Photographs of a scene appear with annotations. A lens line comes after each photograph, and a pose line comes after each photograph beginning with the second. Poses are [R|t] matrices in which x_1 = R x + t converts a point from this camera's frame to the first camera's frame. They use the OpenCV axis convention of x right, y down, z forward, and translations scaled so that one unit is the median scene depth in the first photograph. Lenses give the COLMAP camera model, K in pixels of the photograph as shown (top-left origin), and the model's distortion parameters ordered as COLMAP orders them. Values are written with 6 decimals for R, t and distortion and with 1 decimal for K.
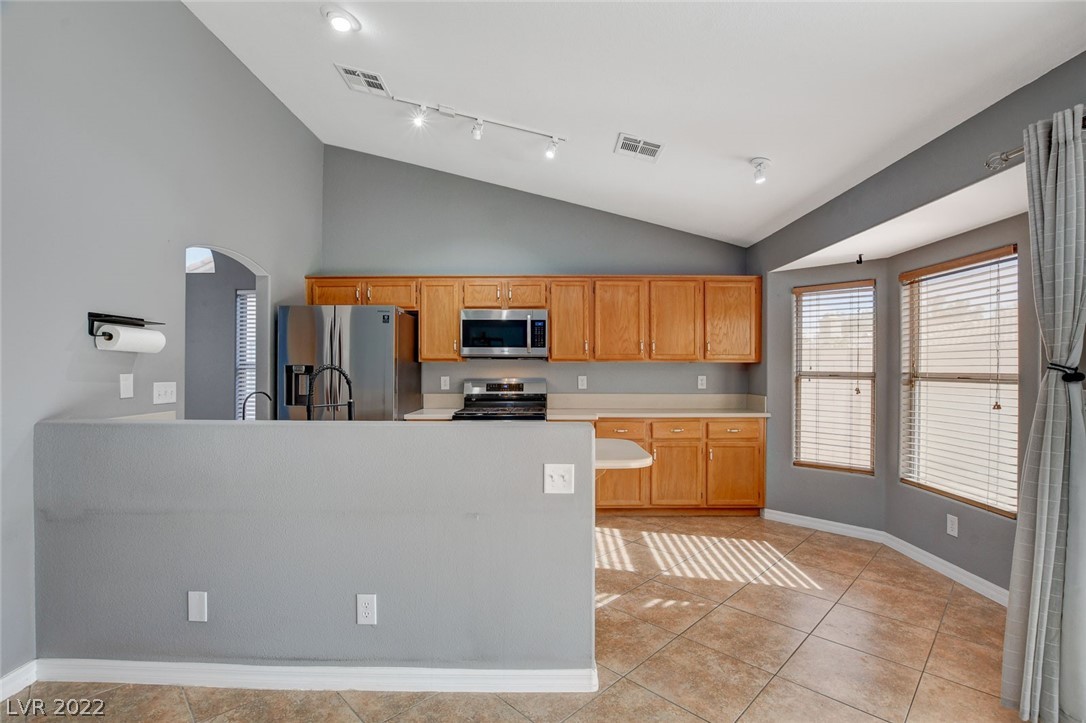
lens RADIAL K [[489.2, 0, 535.6], [0, 489.2, 365.1], [0, 0, 1]] dist [-0.016993, -0.000606]
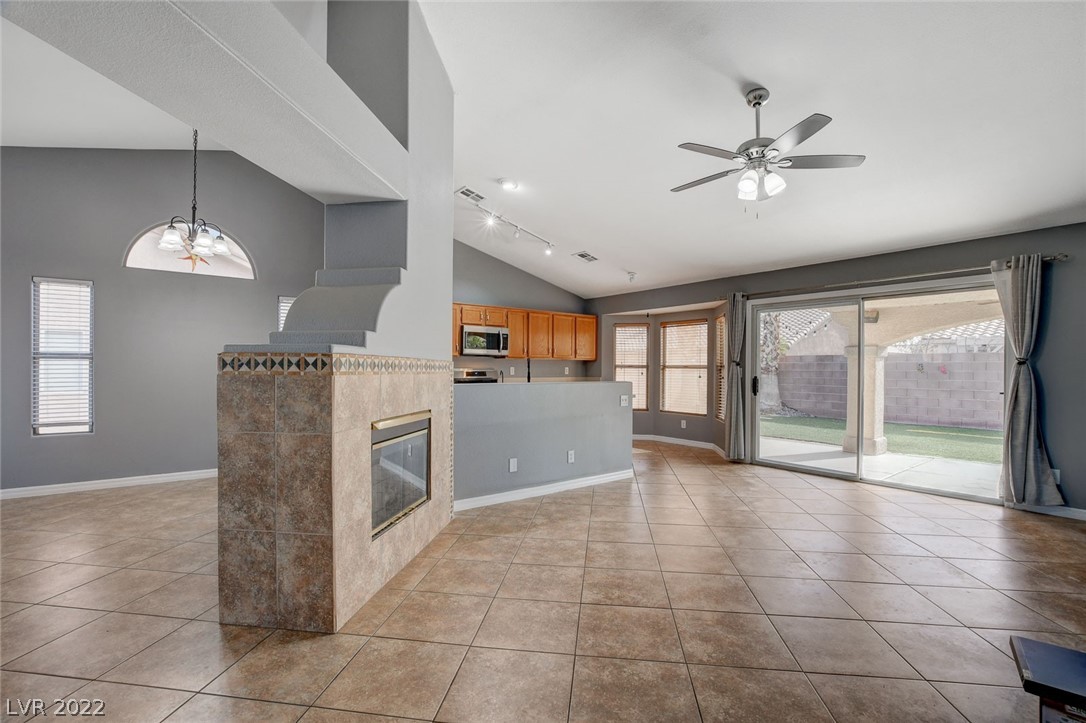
lens RADIAL K [[489.2, 0, 528.7], [0, 489.2, 366.9], [0, 0, 1]] dist [-0.016993, -0.000606]
pose [[0.802985, 0.003366, 0.595989, -1.038801], [-0.005899, 0.999980, 0.002301, 0.020831], [-0.595969, -0.005363, 0.802989, -0.457373]]
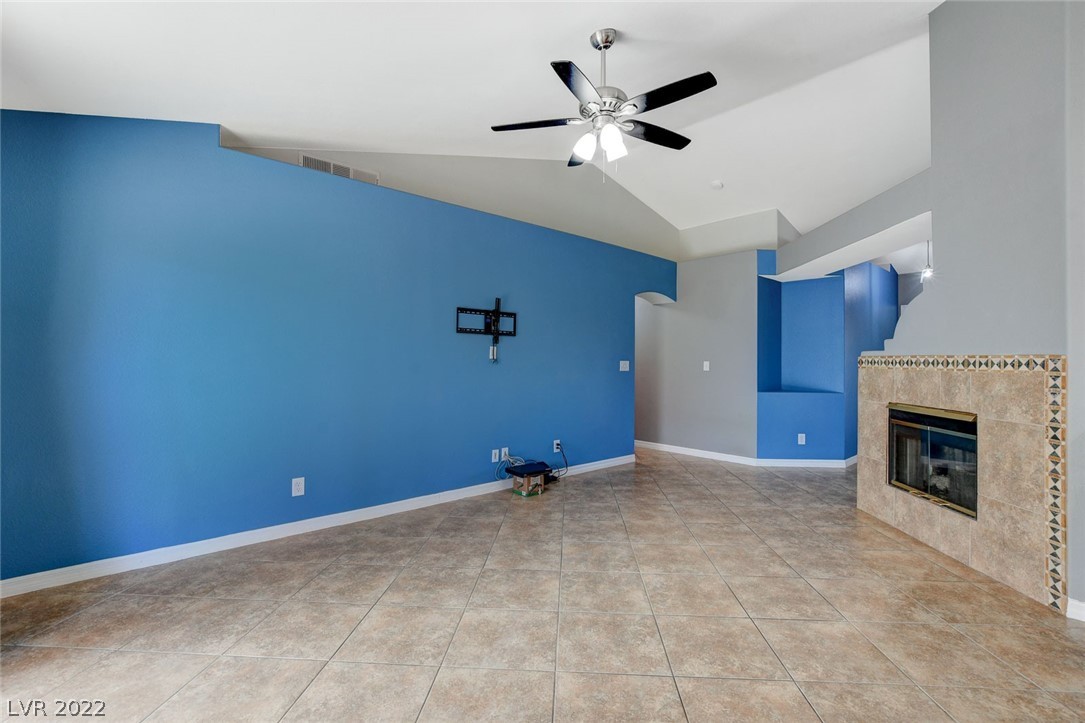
lens RADIAL K [[488.7, 0, 542.5], [0, 488.7, 350.1], [0, 0, 1]] dist [-0.016993, -0.000606]
pose [[-0.740234, -0.025272, -0.671874, 0.372603], [-0.008867, 0.999573, -0.027829, 0.029115], [0.672291, -0.014642, -0.740142, 0.483039]]
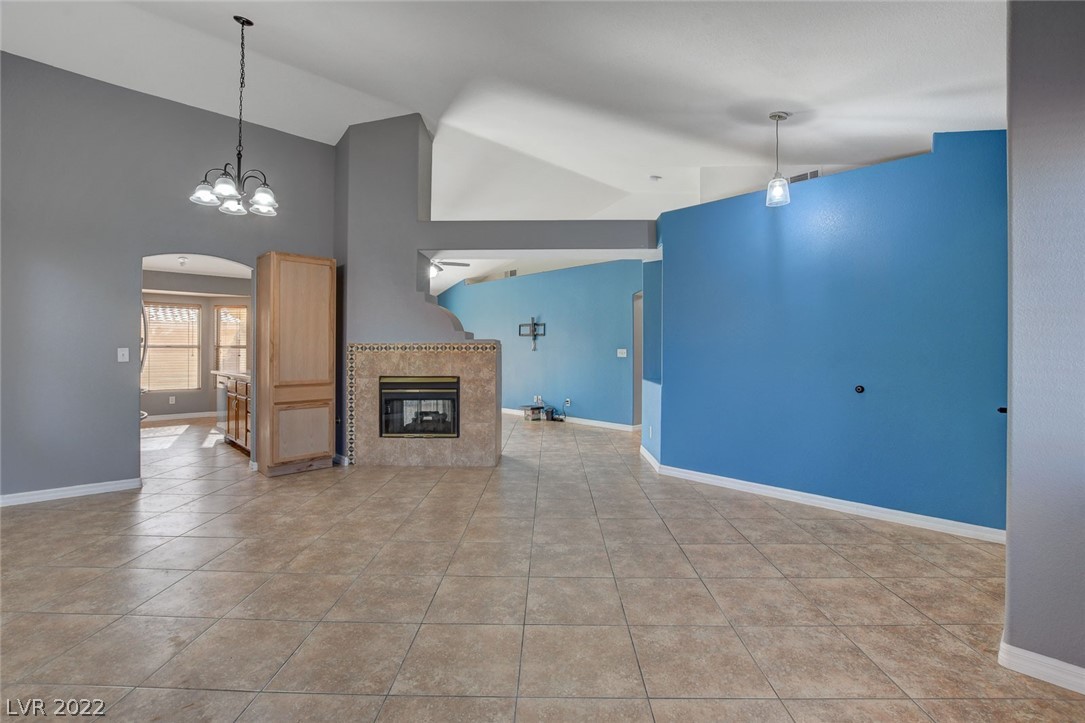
lens RADIAL K [[488.7, 0, 533.7], [0, 488.7, 349.3], [0, 0, 1]] dist [-0.016993, -0.000606]
pose [[-0.687441, -0.005388, 0.726220, -2.023388], [-0.008872, 0.999960, -0.000979, 0.023649], [-0.726186, -0.007116, -0.687461, 1.101040]]
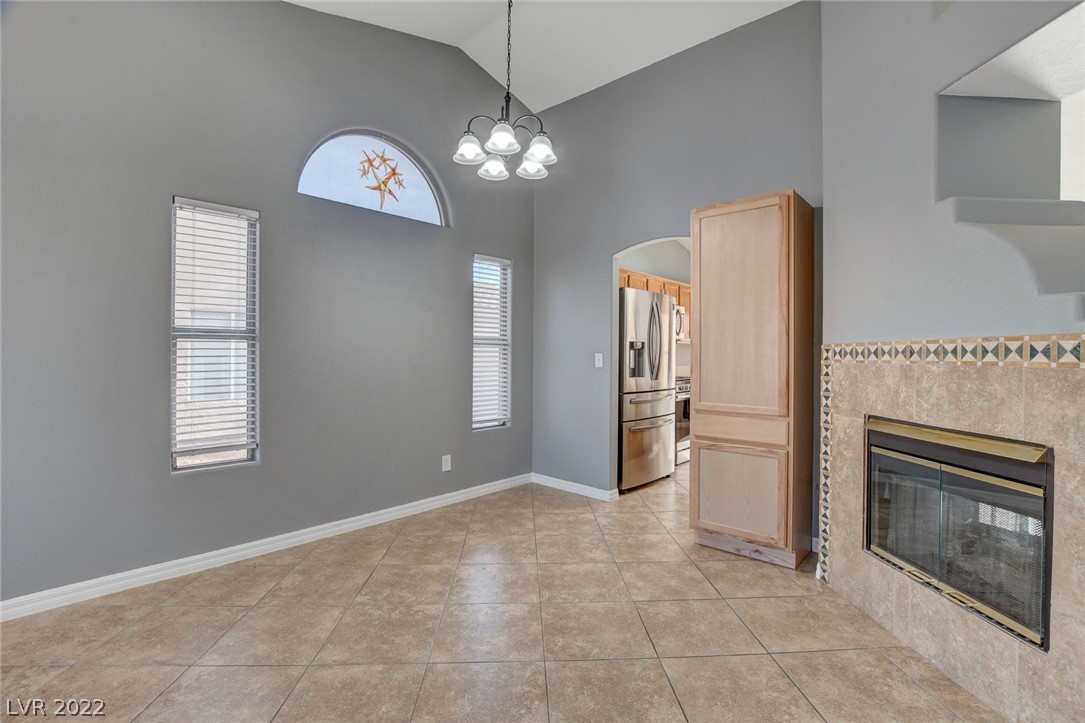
lens RADIAL K [[488.7, 0, 550.7], [0, 488.7, 359.2], [0, 0, 1]] dist [-0.016993, -0.000606]
pose [[0.667398, -0.005182, 0.744684, -1.466284], [-0.008870, 0.999850, 0.014908, 0.025225], [-0.744649, -0.016555, 0.667251, 0.369521]]
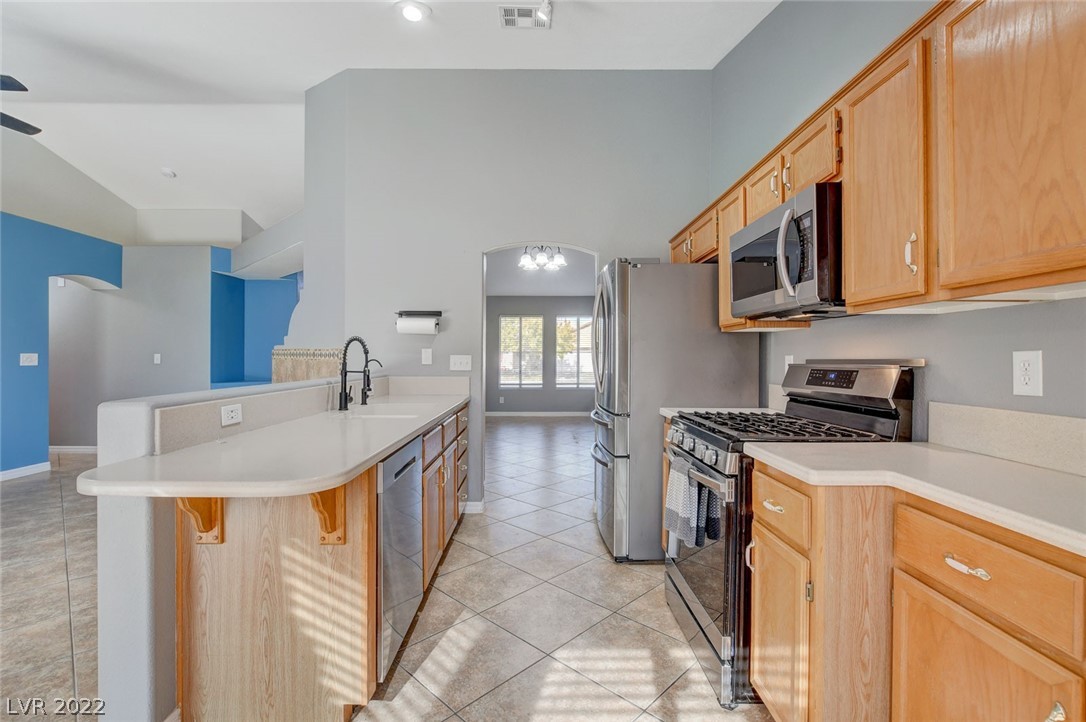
lens RADIAL K [[489.2, 0, 549.8], [0, 489.2, 356.8], [0, 0, 1]] dist [-0.016993, -0.000606]
pose [[0.017212, -0.002082, -0.999850, 0.453463], [0.000126, 0.999998, -0.002080, 0.030250], [0.999852, -0.000090, 0.017213, 0.891693]]
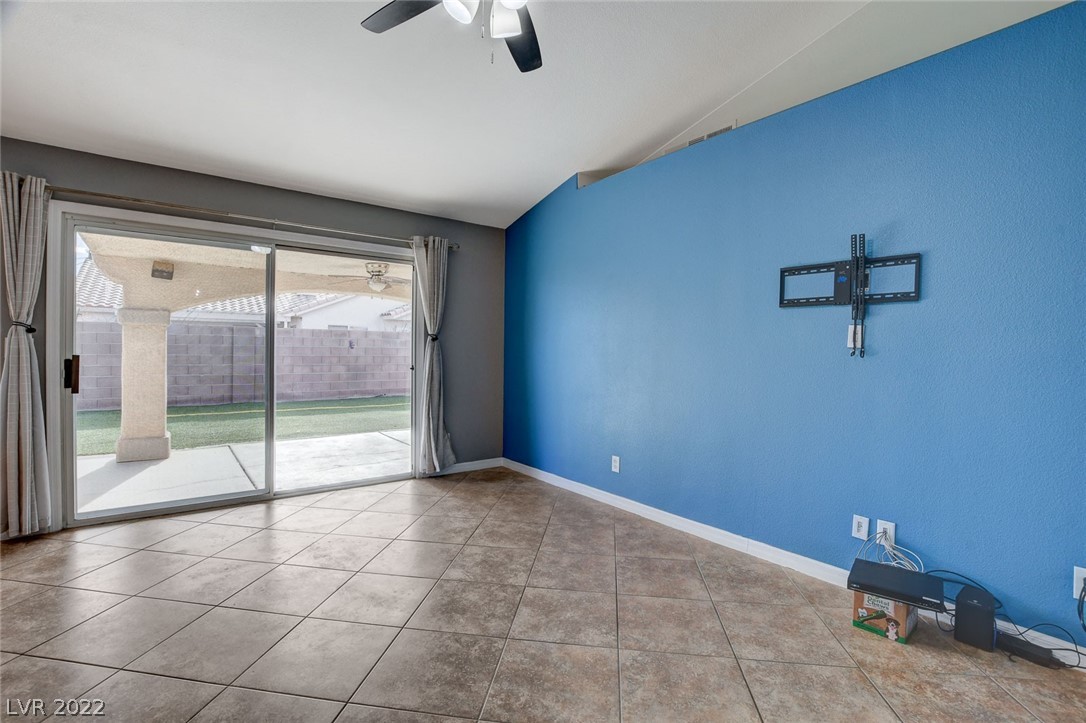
lens RADIAL K [[489.2, 0, 545.9], [0, 489.2, 358.0], [0, 0, 1]] dist [-0.016993, -0.000606]
pose [[-0.611064, -0.025973, 0.791155, -0.607416], [-0.017213, 0.999661, 0.019523, 0.025724], [-0.791394, -0.001689, -0.611304, 0.237523]]
